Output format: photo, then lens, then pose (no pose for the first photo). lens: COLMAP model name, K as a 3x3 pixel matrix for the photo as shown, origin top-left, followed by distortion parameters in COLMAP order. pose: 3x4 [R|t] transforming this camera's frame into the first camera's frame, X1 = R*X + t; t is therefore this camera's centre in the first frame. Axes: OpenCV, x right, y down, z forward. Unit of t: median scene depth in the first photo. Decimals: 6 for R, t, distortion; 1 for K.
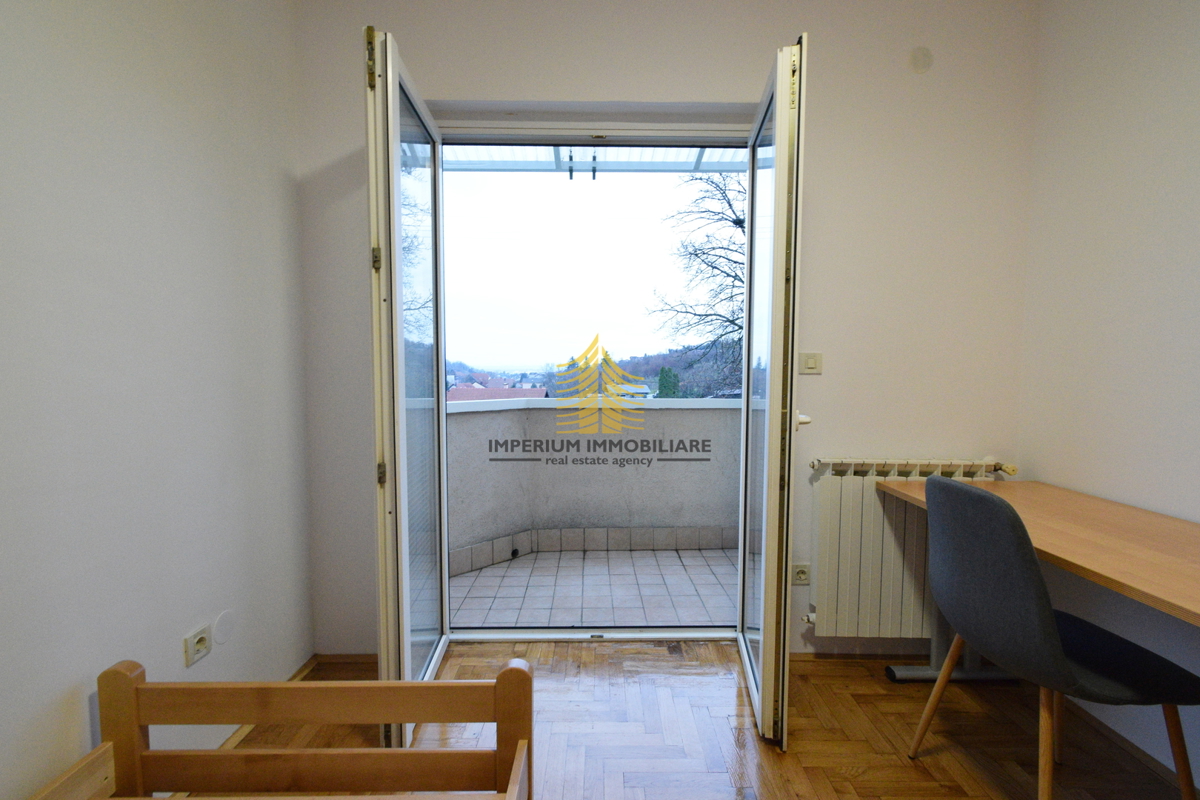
lens RADIAL K [[534.9, 0, 600.0], [0, 534.9, 400.0], [0, 0, 1]] dist [0.000983, -0.000082]
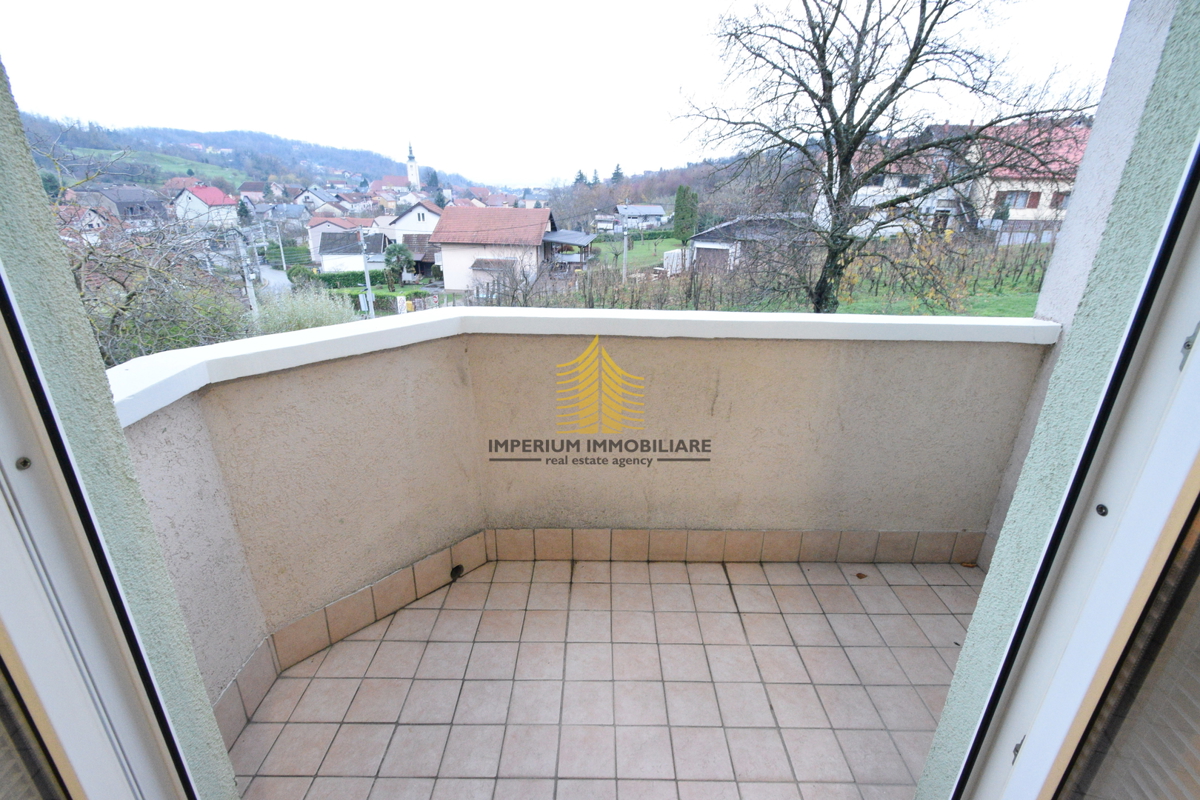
lens RADIAL K [[562.2, 0, 600.0], [0, 562.2, 400.0], [0, 0, 1]] dist [0.010661, -0.000166]
pose [[0.999751, 0.020008, -0.009907, 0.004832], [-0.016115, 0.953794, 0.300030, -0.089535], [0.015452, -0.299796, 0.953878, 0.446342]]
